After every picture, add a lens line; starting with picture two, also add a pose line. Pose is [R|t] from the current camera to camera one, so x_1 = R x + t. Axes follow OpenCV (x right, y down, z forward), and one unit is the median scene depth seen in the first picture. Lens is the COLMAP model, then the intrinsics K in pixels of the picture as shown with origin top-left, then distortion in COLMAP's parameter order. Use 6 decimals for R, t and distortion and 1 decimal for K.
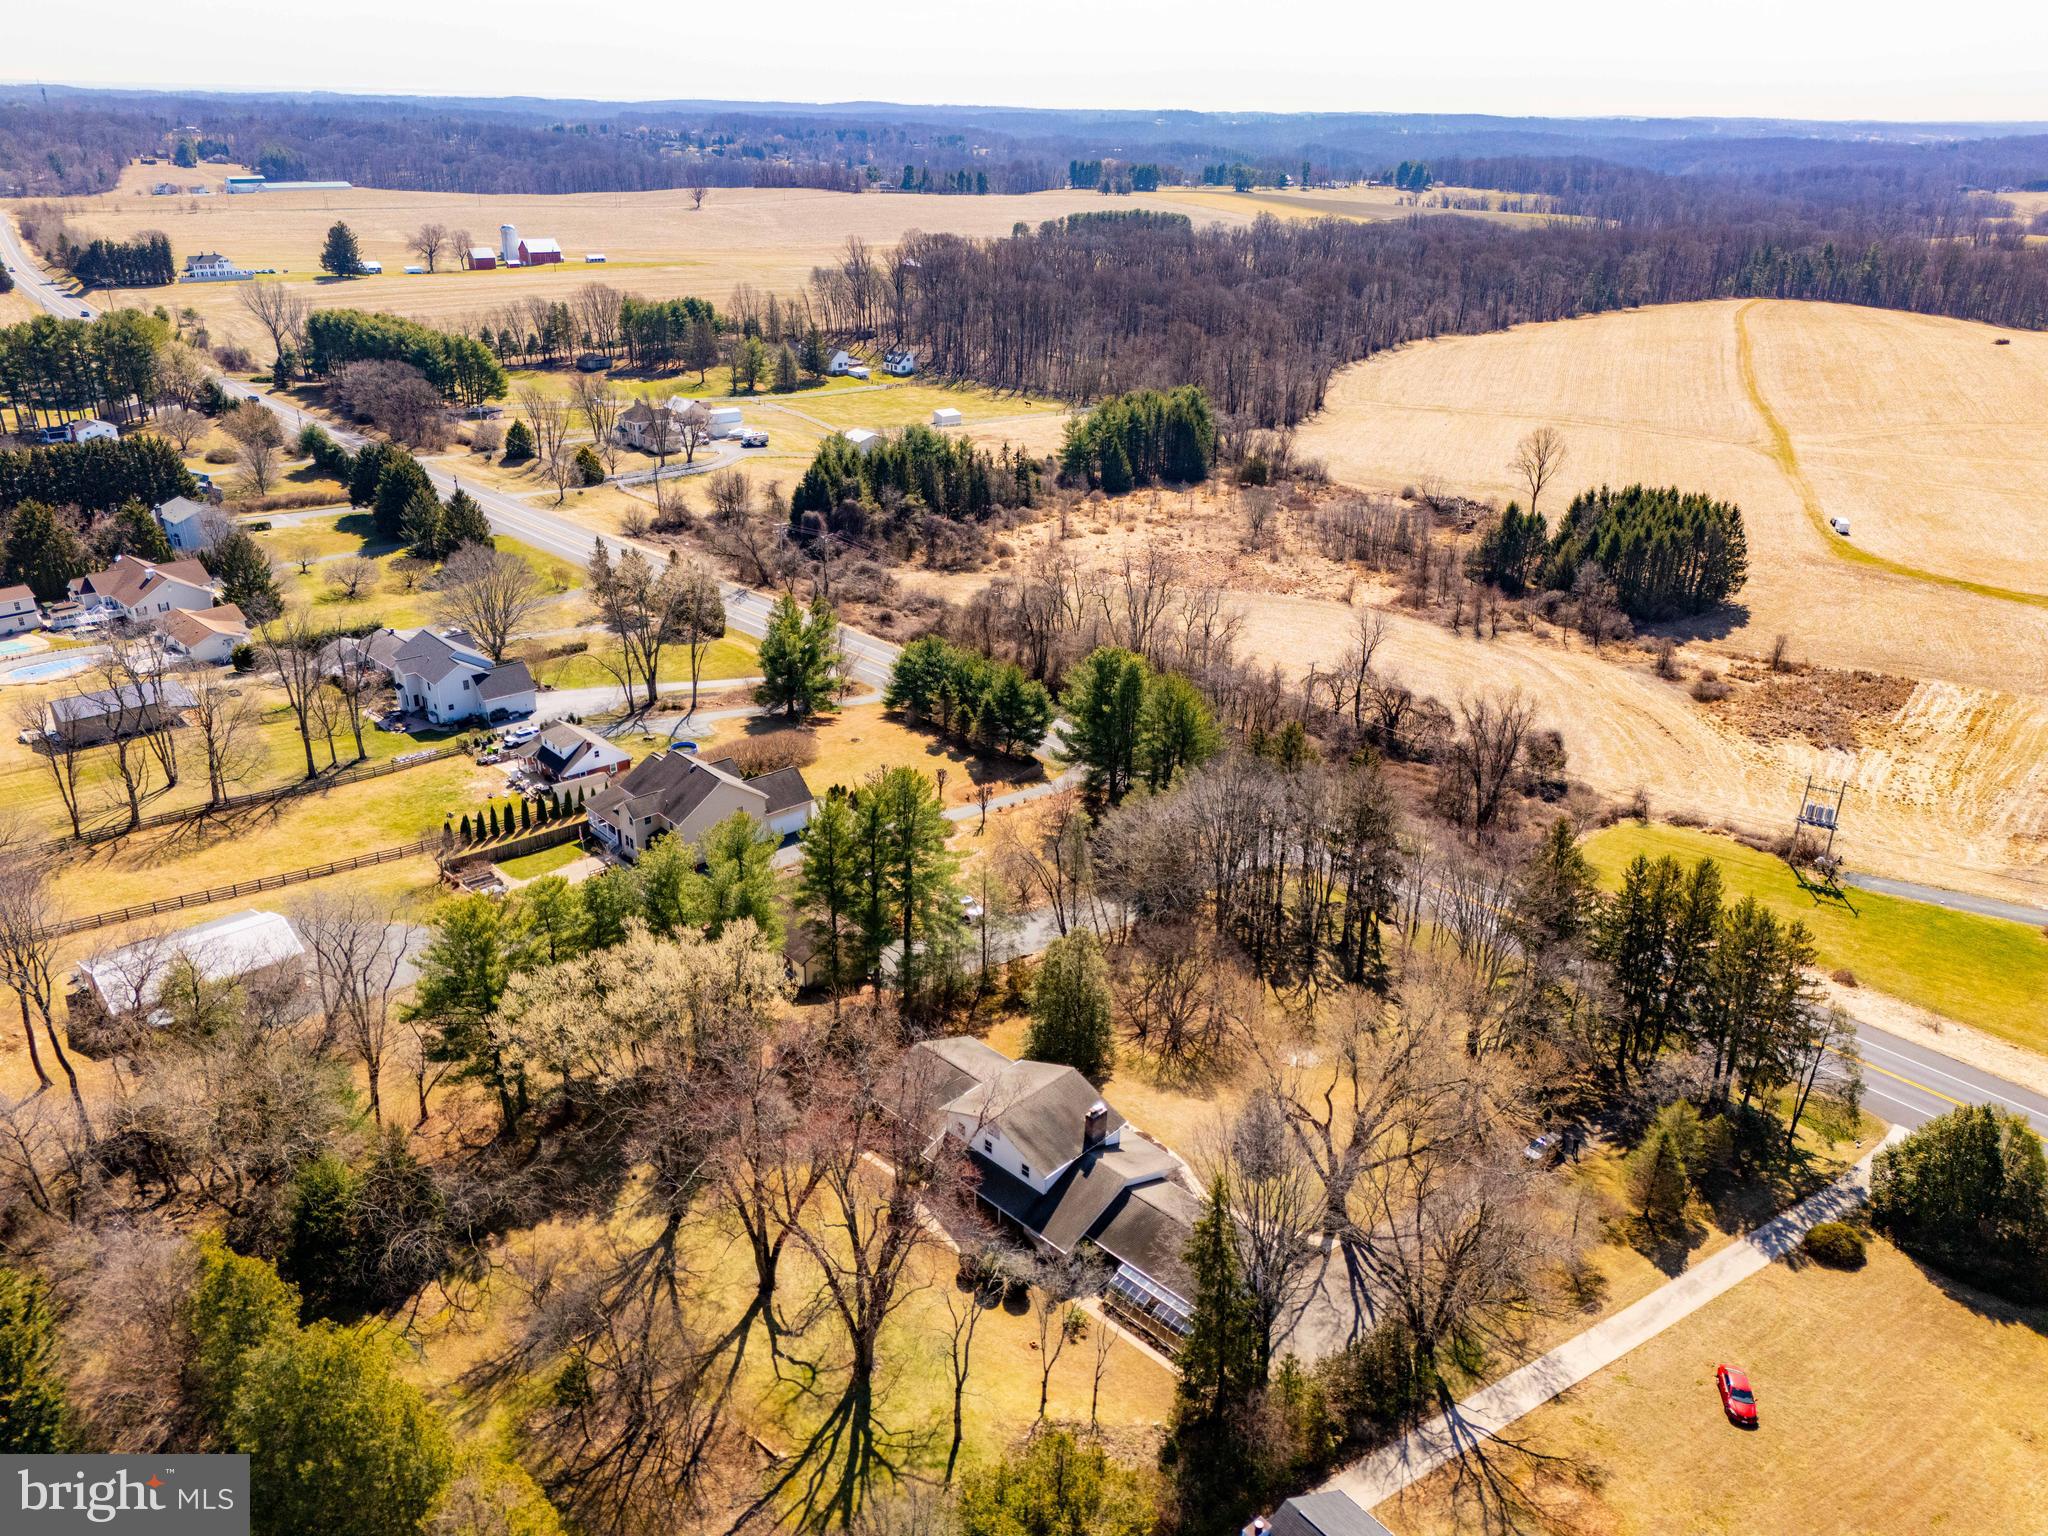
lens RADIAL K [[1495.9, 0, 1022.2], [0, 1495.9, 764.2], [0, 0, 1]] dist [0.091647, -0.092228]
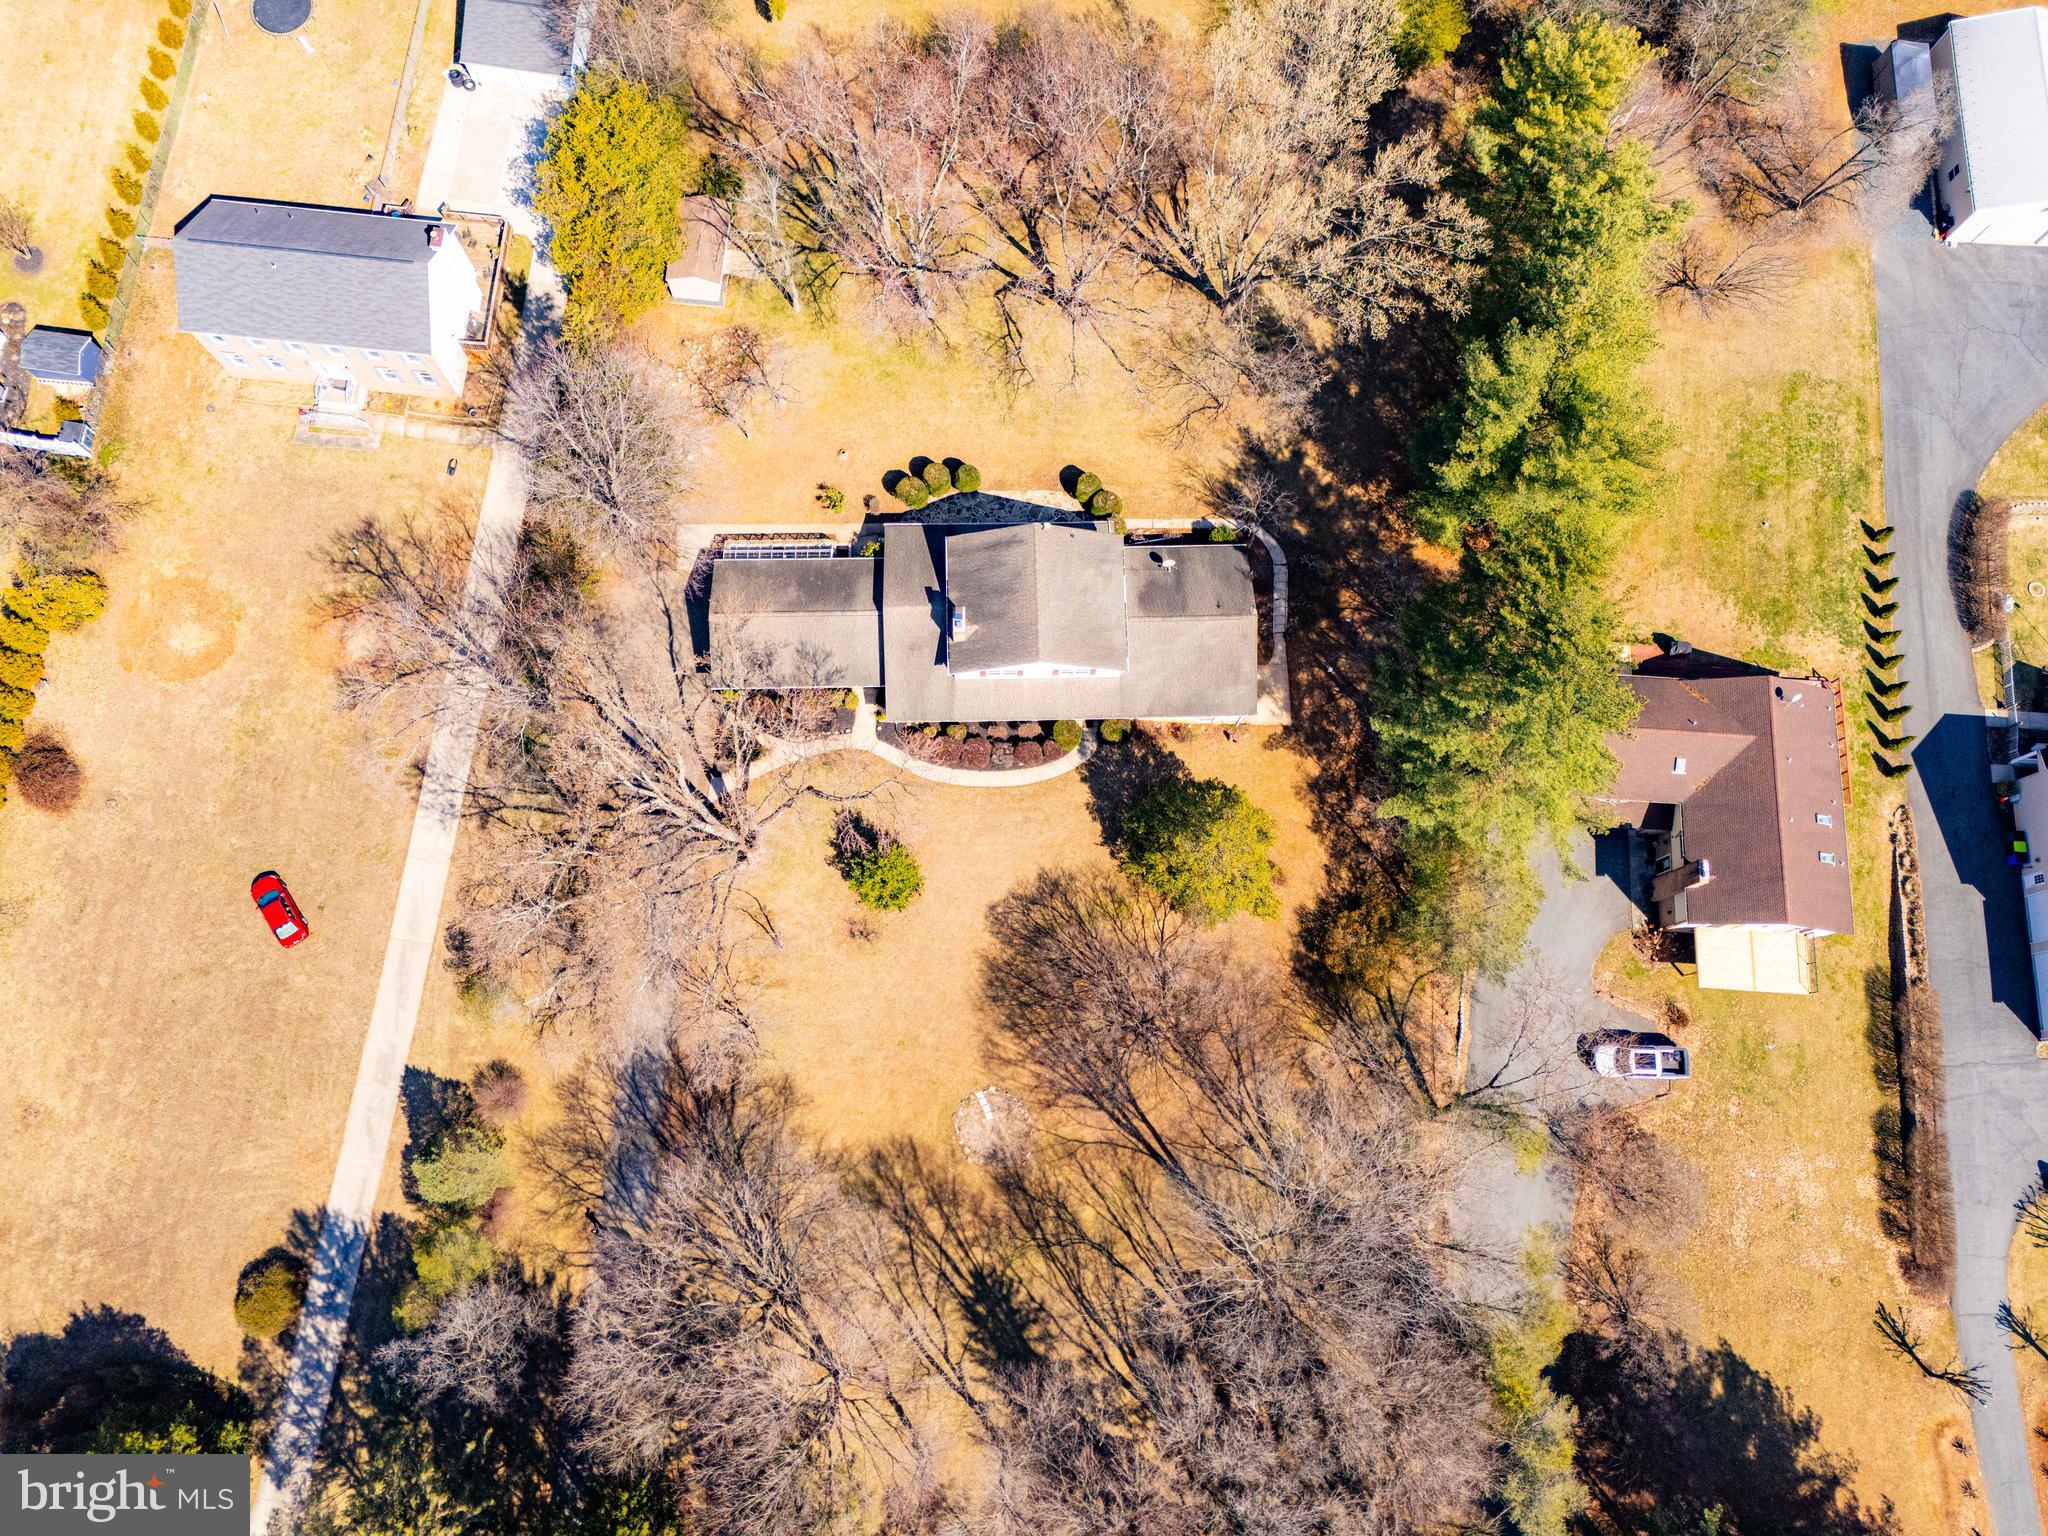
lens RADIAL K [[1495.9, 0, 1022.2], [0, 1495.9, 764.2], [0, 0, 1]] dist [0.091647, -0.092228]
pose [[-0.697161, 0.682799, -0.218524, 0.271985], [-0.324283, -0.028495, 0.945531, -0.583995], [0.639381, 0.730051, 0.241286, 0.938243]]
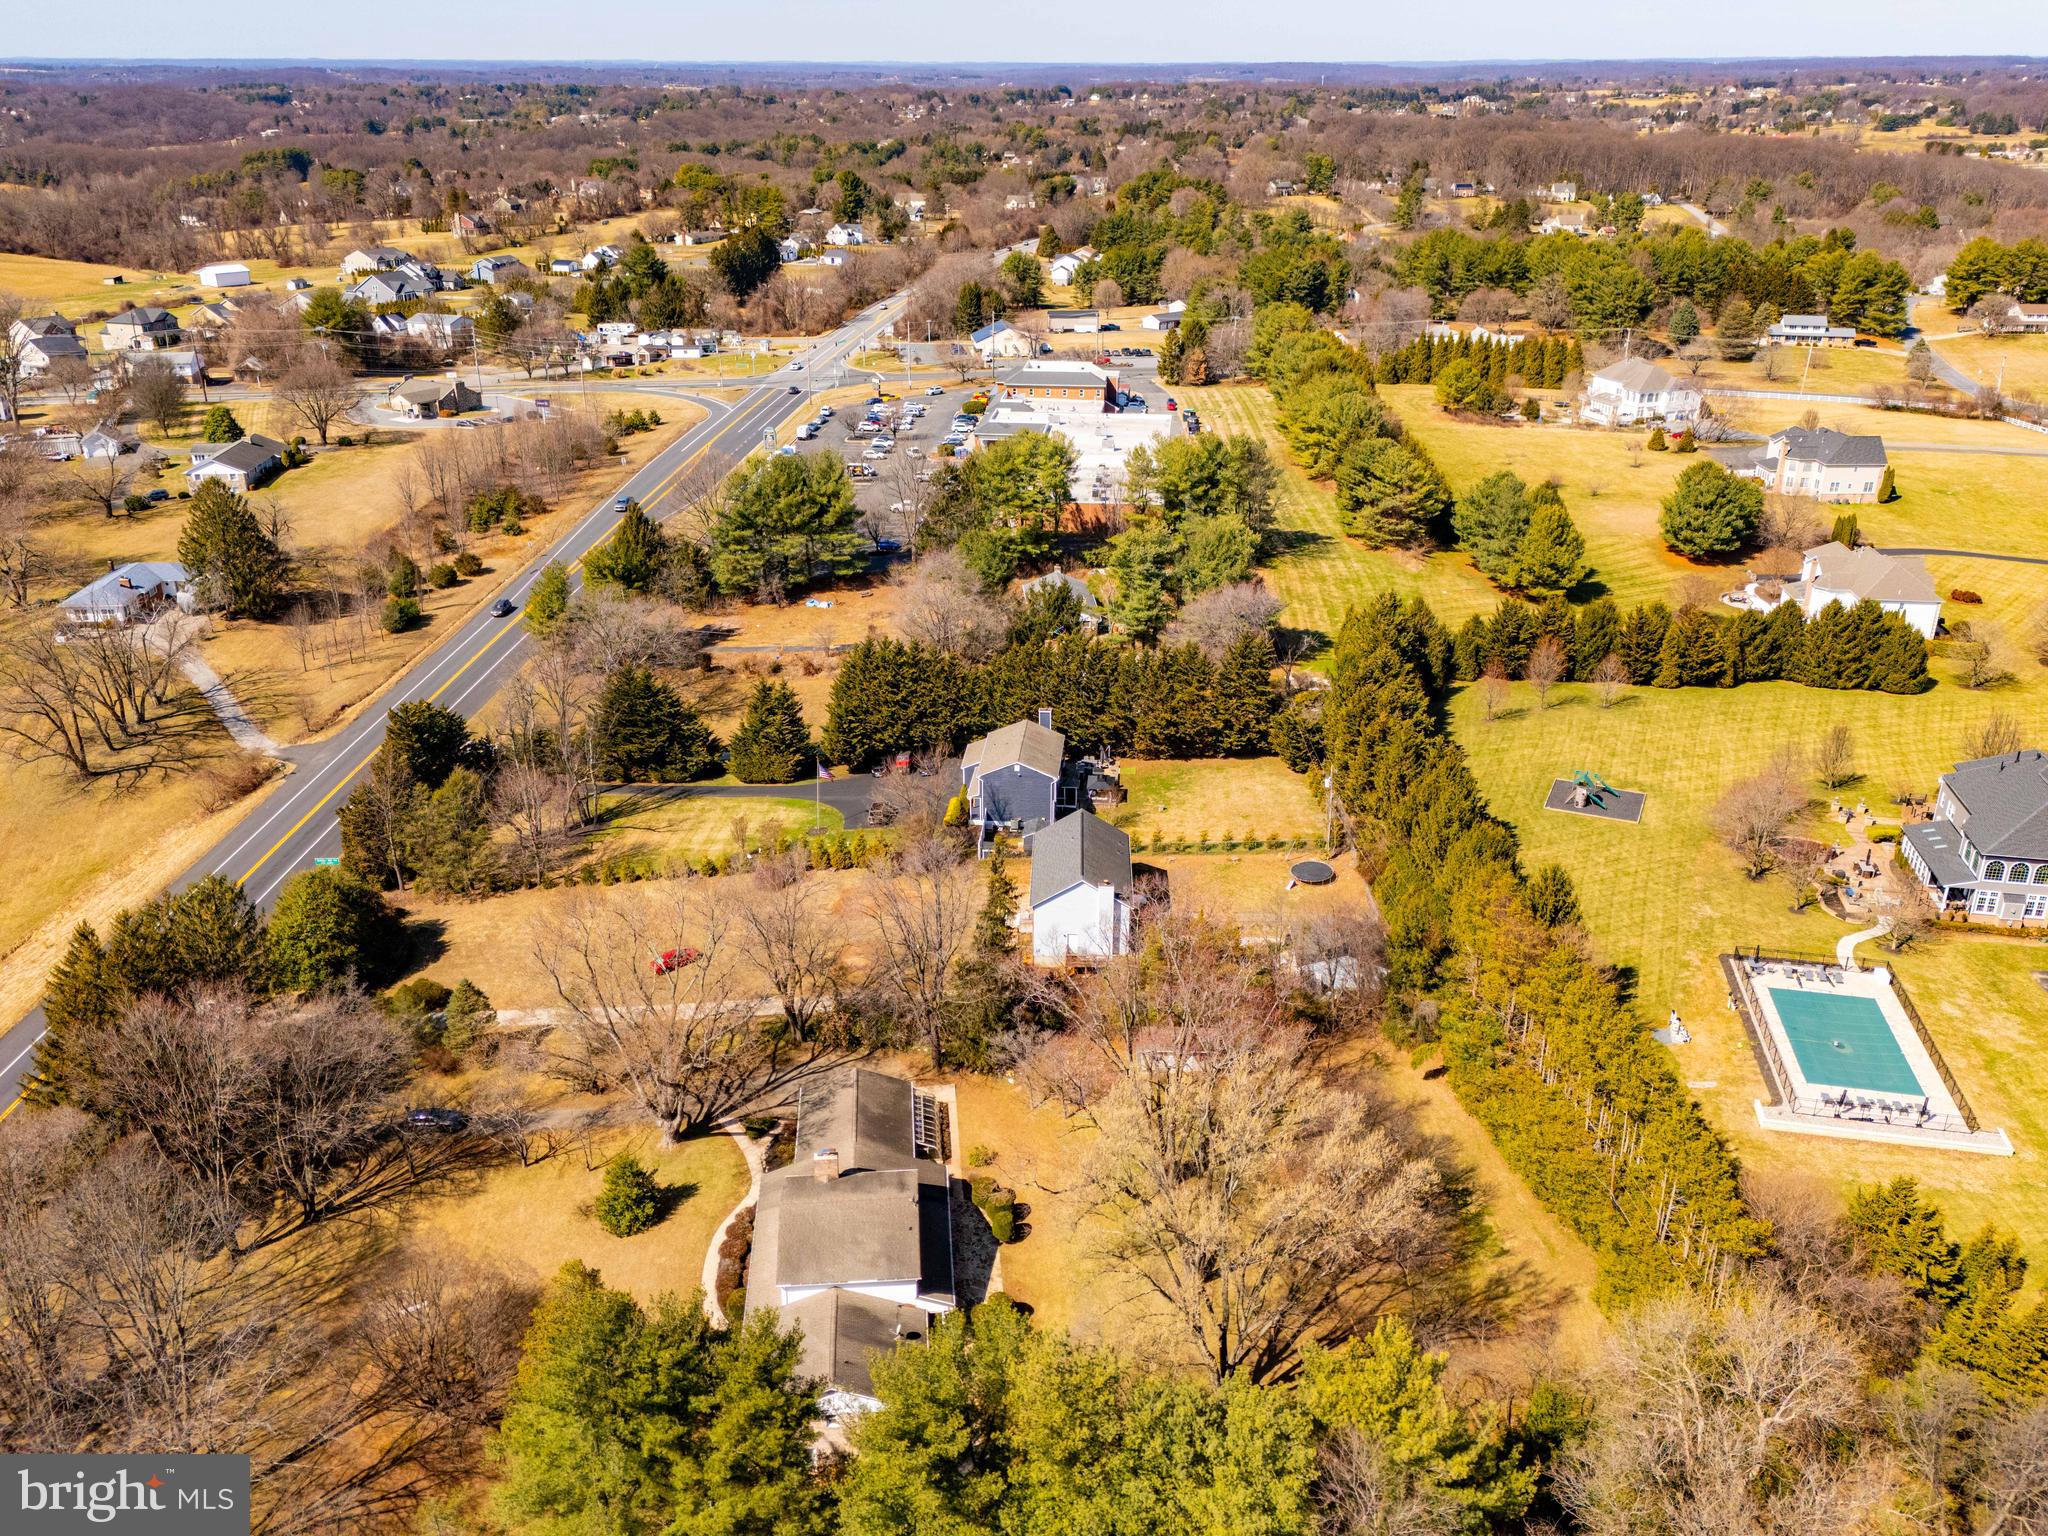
lens RADIAL K [[1732.1, 0, 1024.4], [0, 1732.1, 771.8], [0, 0, 1]] dist [0.096750, -0.098416]
pose [[-0.745439, -0.261925, 0.612957, -0.682335], [0.263590, 0.728780, 0.631981, -0.622393], [-0.612242, 0.632673, -0.474220, 1.367122]]
